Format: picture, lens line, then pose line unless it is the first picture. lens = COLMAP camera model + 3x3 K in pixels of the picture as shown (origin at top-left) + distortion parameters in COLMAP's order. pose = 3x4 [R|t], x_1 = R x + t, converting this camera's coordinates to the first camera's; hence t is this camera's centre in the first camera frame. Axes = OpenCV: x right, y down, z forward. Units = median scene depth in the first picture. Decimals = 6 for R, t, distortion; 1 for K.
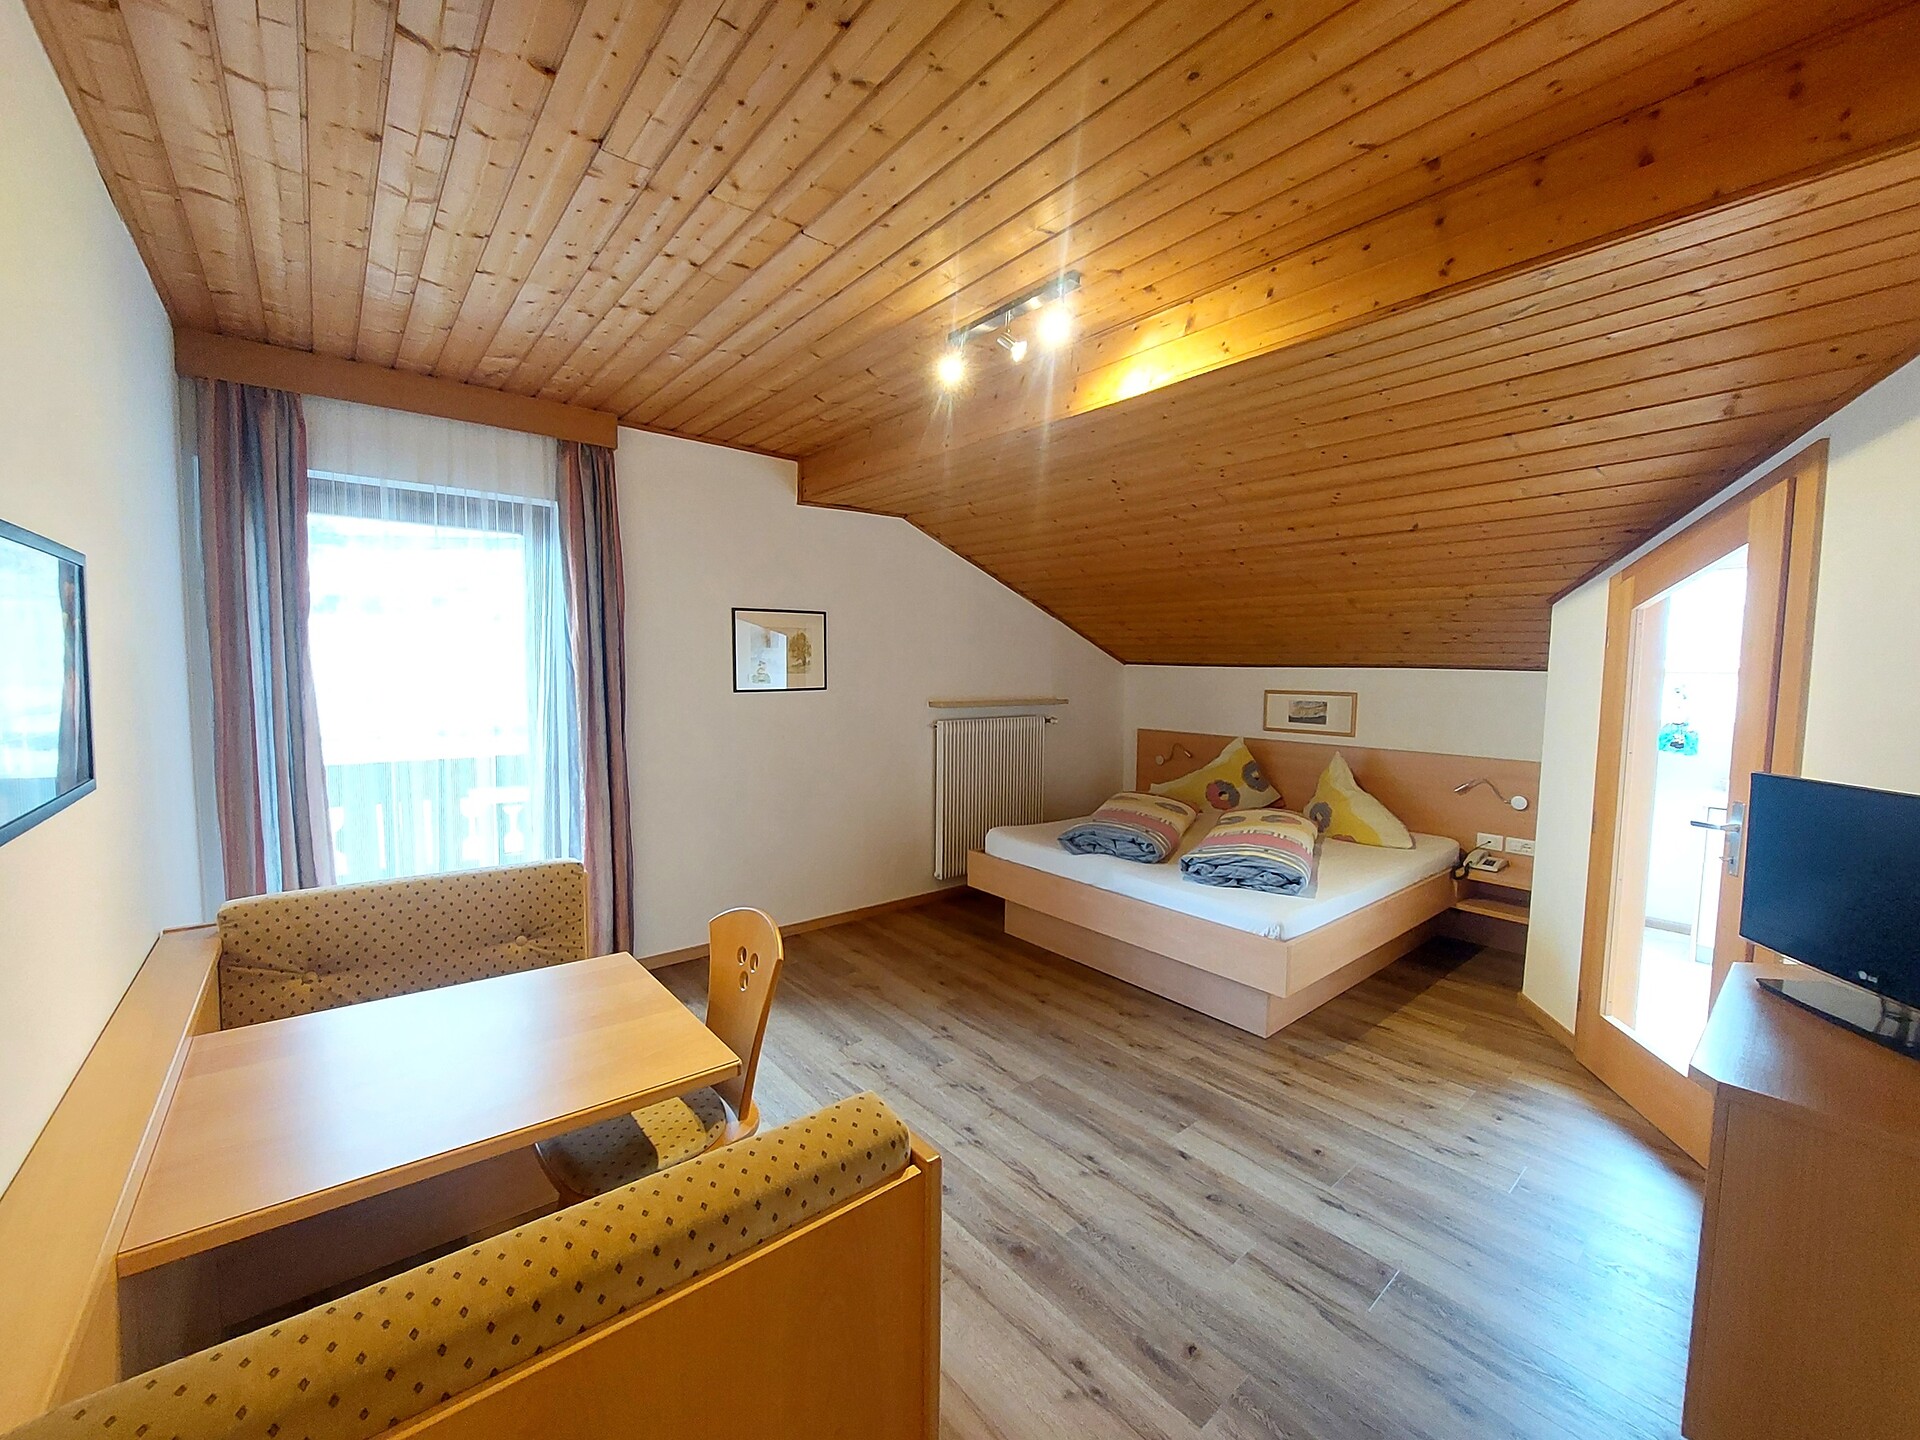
lens RADIAL K [[757.1, 0, 971.1], [0, 757.1, 721.7], [0, 0, 1]] dist [0.001400, 0.000237]
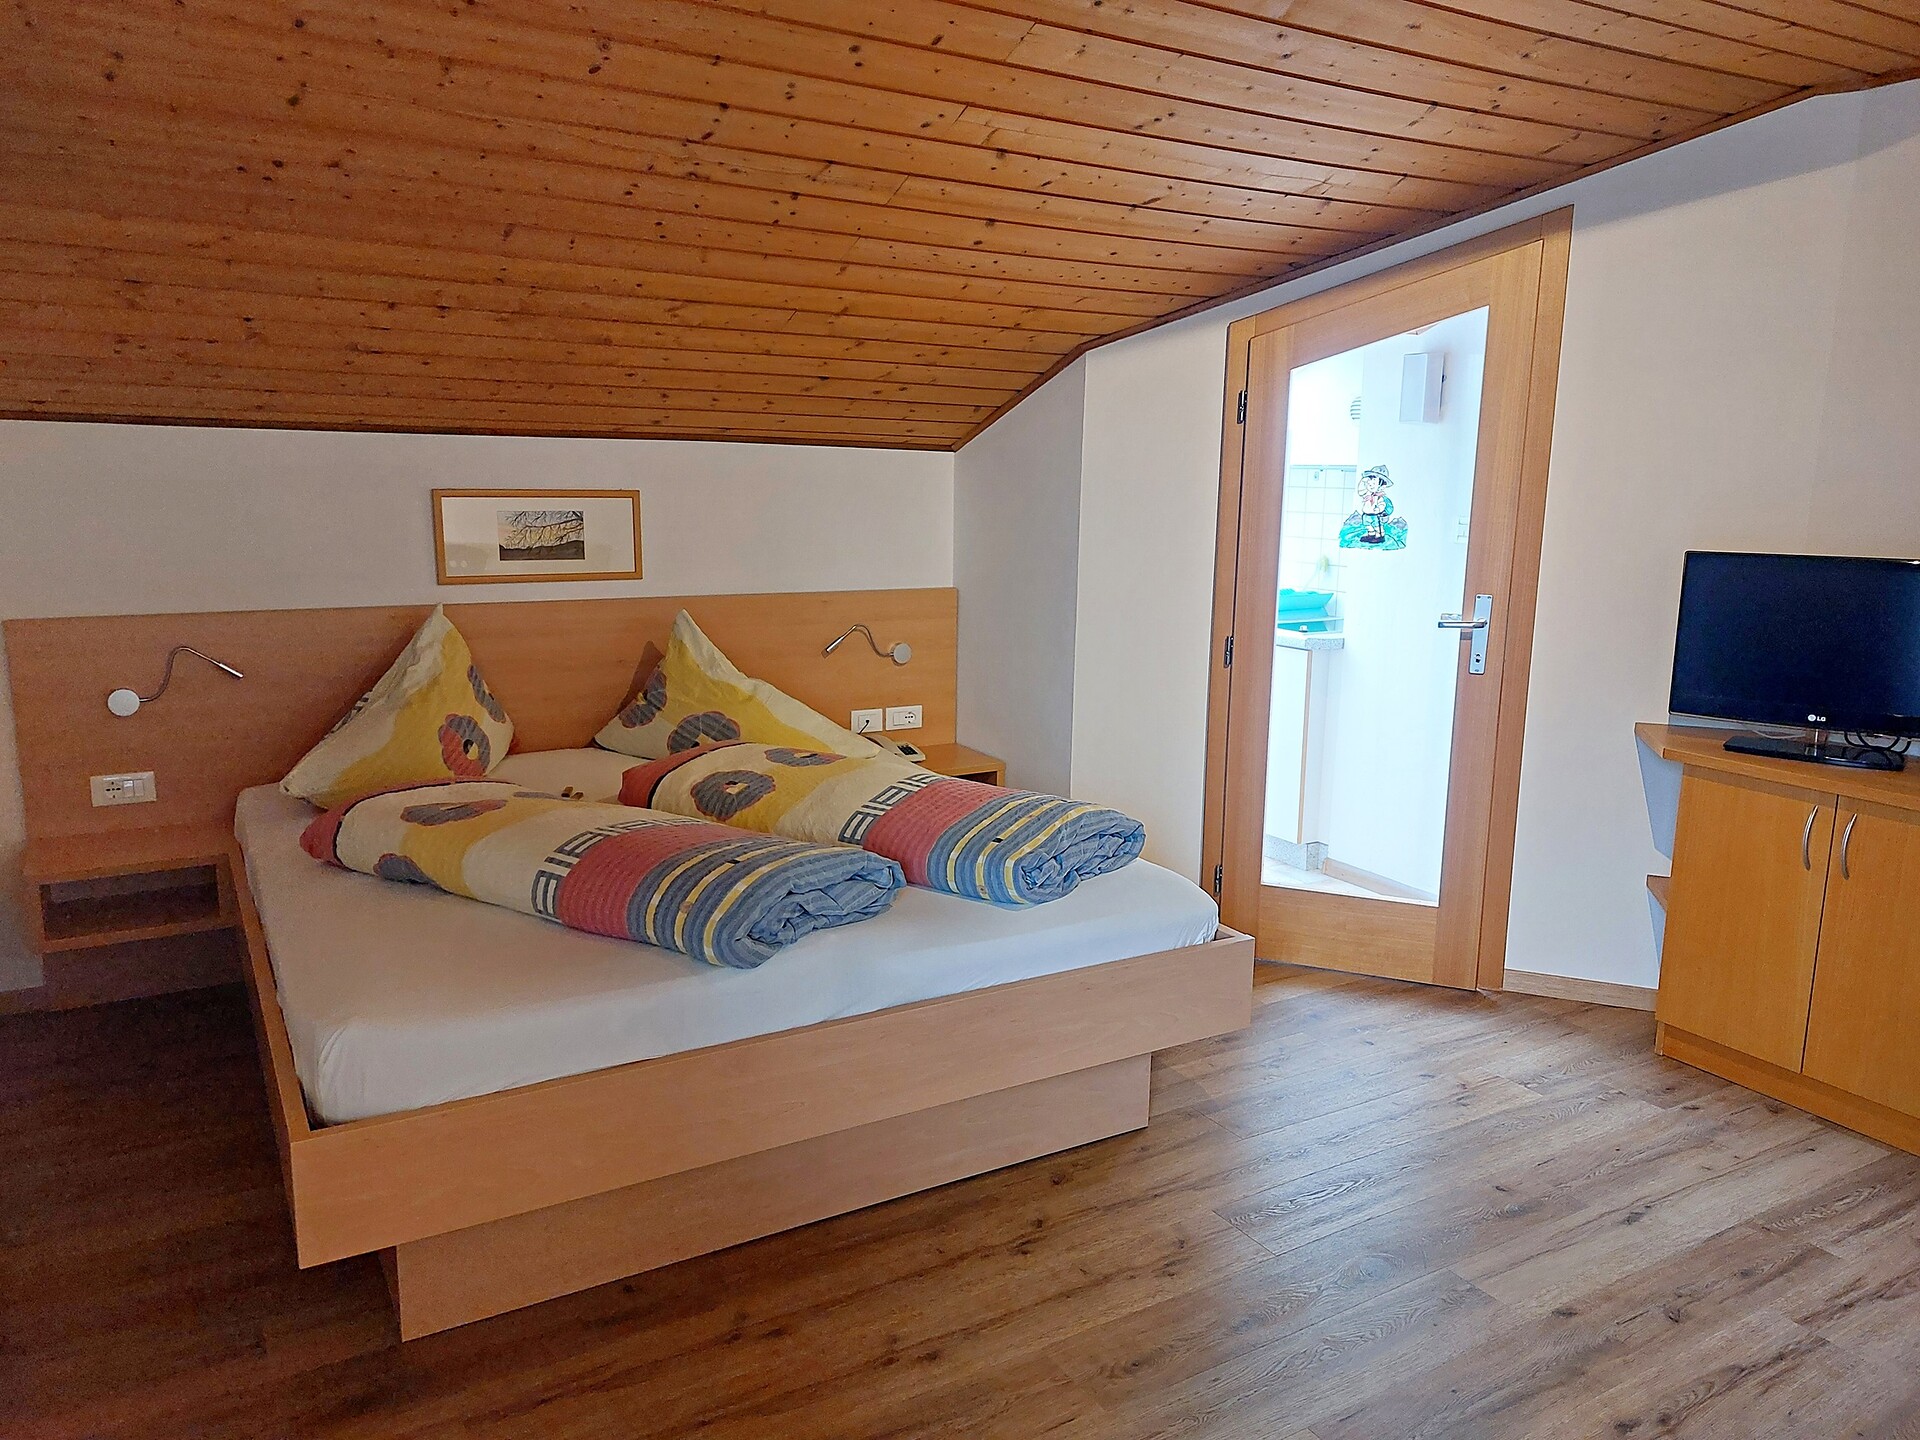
lens RADIAL K [[1380.5, 0, 957.8], [0, 1380.5, 731.3], [0, 0, 1]] dist [0.045465, -0.009394]
pose [[0.164009, -0.195486, 0.966895, -0.532001], [0.058054, 0.980382, 0.188365, -0.059771], [-0.984749, 0.025238, 0.172140, 0.917388]]
